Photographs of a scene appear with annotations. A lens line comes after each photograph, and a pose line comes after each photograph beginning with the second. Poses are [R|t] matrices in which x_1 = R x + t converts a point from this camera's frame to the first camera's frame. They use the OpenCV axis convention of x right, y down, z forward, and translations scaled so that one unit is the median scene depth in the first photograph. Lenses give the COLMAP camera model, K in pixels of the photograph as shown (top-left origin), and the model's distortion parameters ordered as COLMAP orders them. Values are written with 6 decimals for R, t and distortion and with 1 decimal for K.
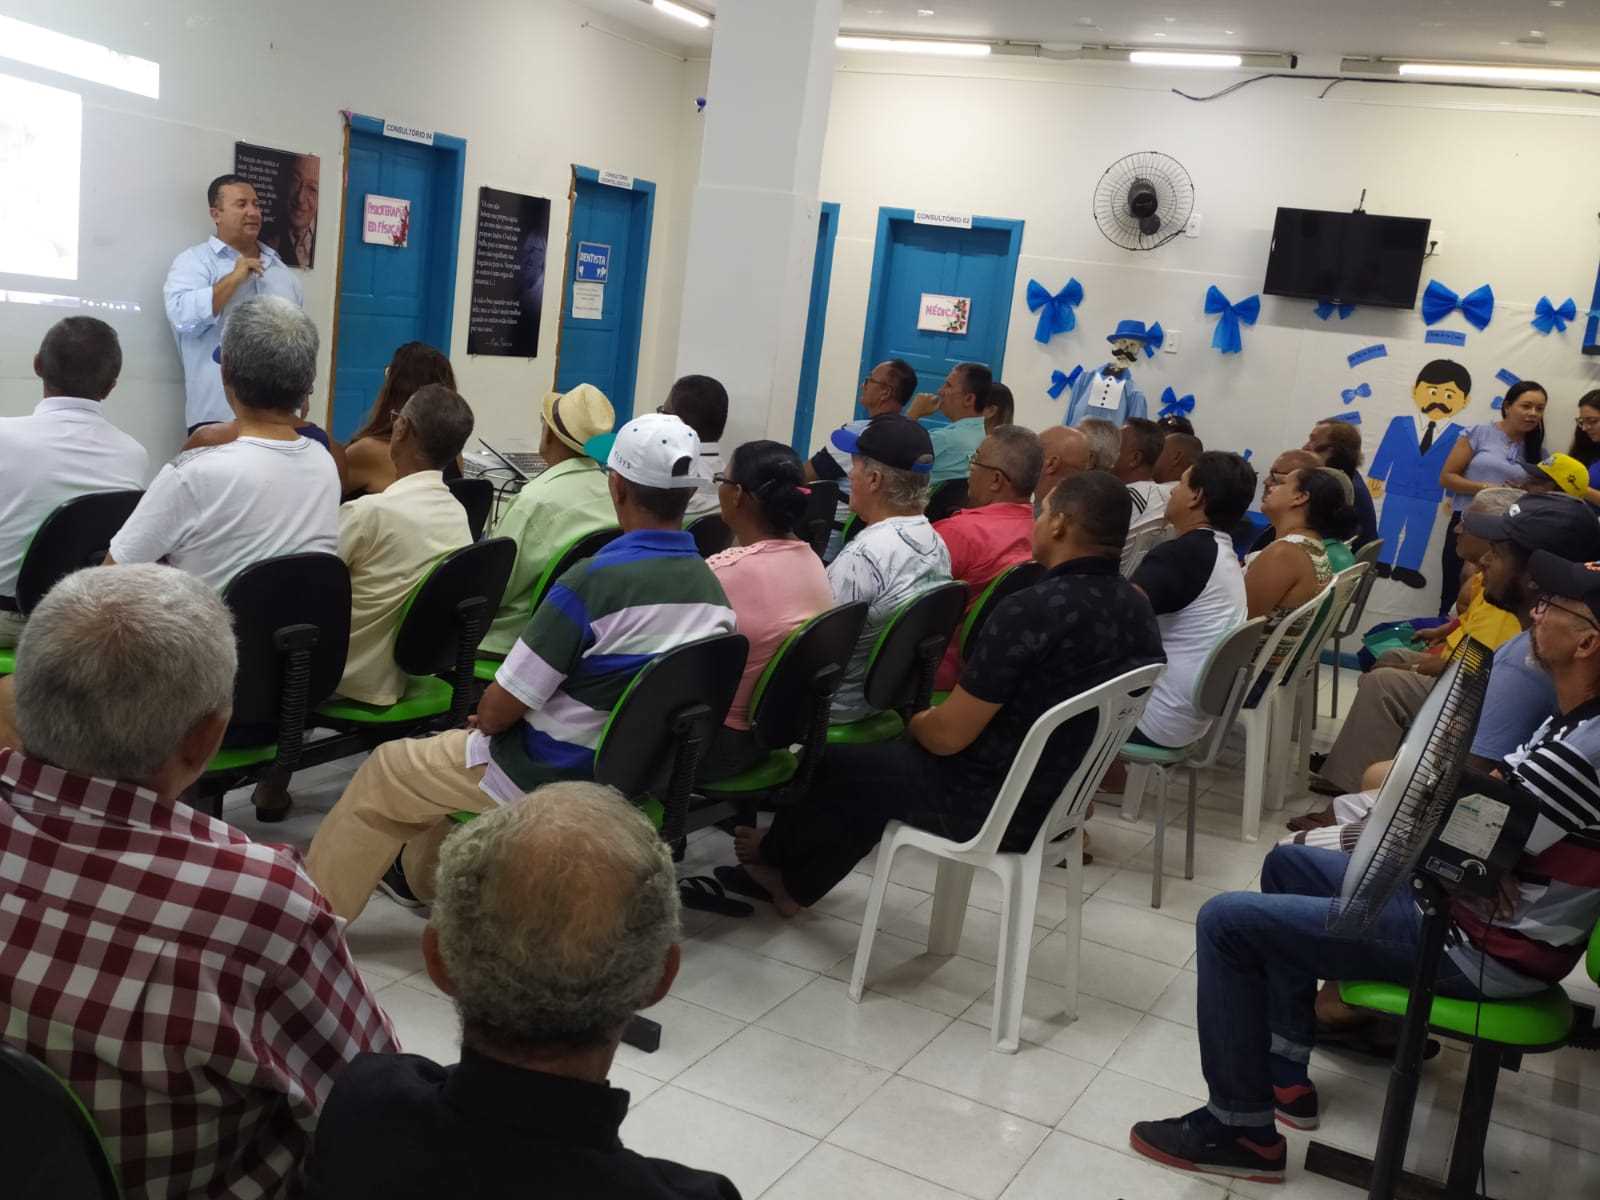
lens RADIAL K [[1647.0, 0, 802.7], [0, 1647.0, 590.8], [0, 0, 1]] dist [0.093300, 0.000000]
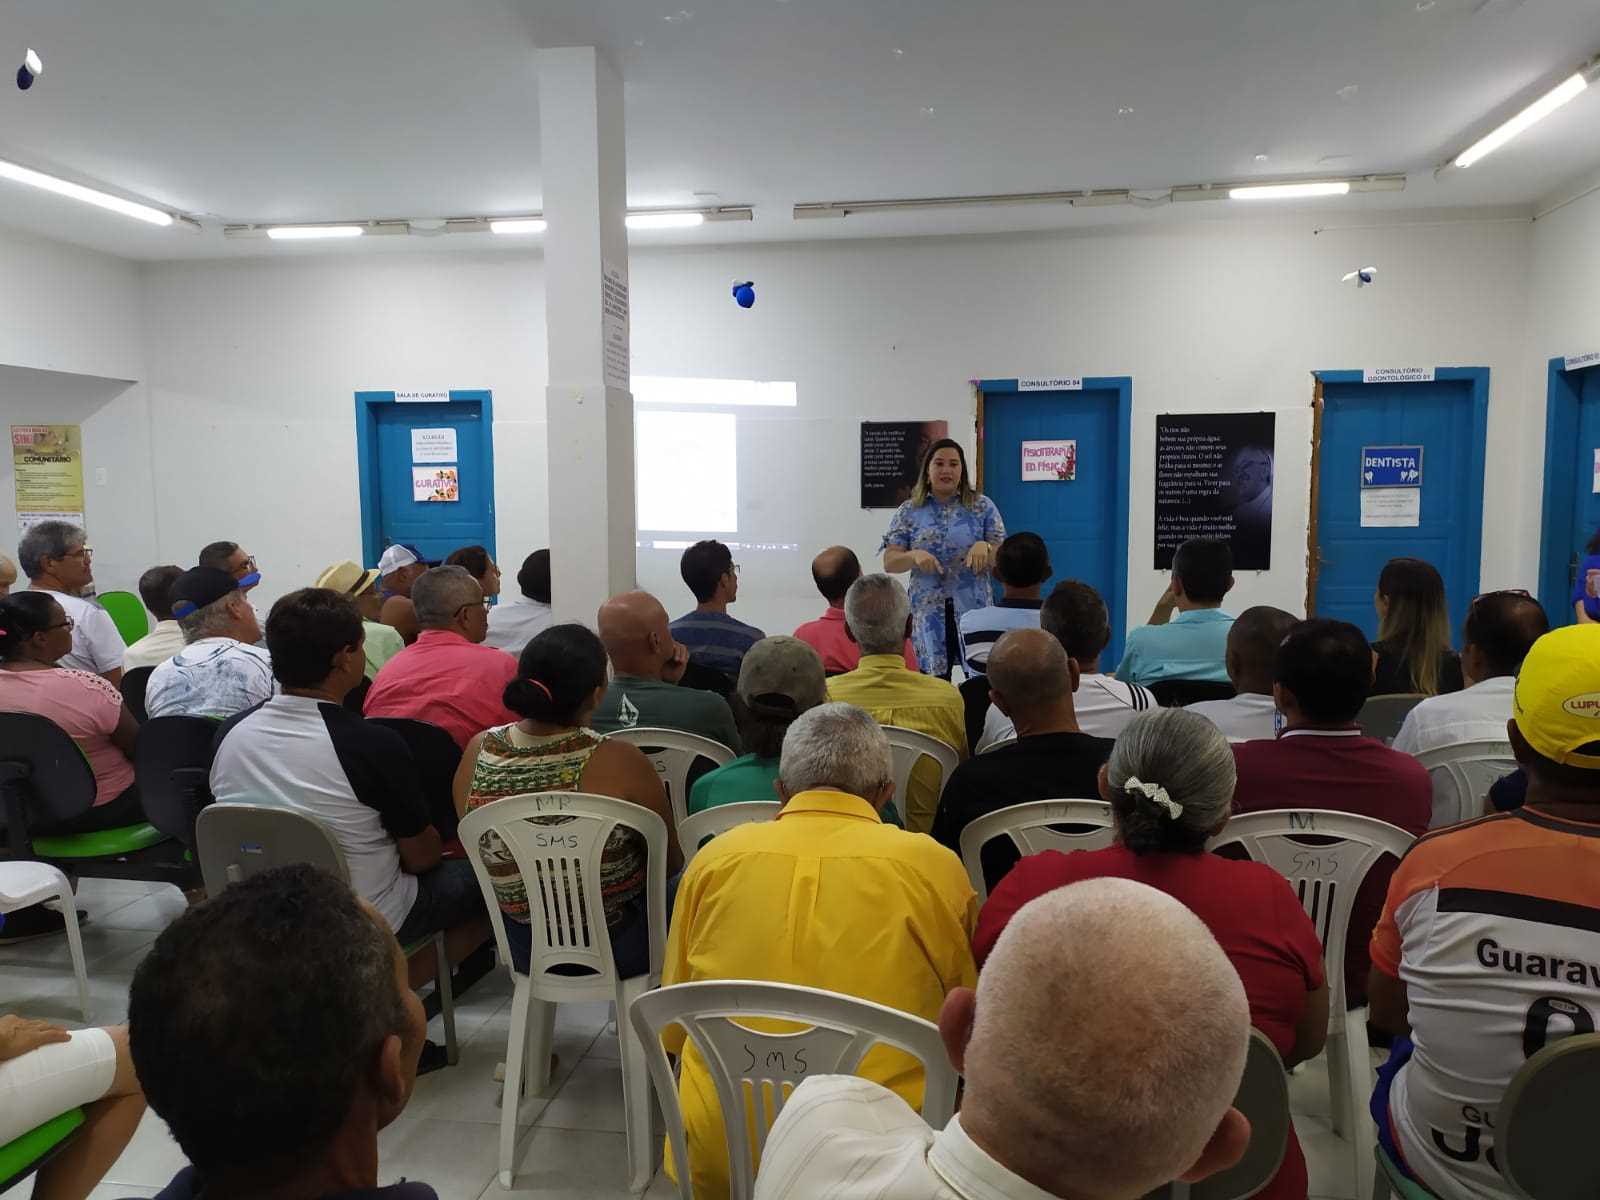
lens RADIAL K [[1190.3, 0, 803.2], [0, 1190.3, 612.4], [0, 0, 1]] dist [0.060785, -0.047676]
pose [[0.286403, -0.017835, -0.957943, 0.523291], [-0.125498, 0.990514, -0.055963, -0.048839], [0.949855, 0.136248, 0.281447, 0.635311]]
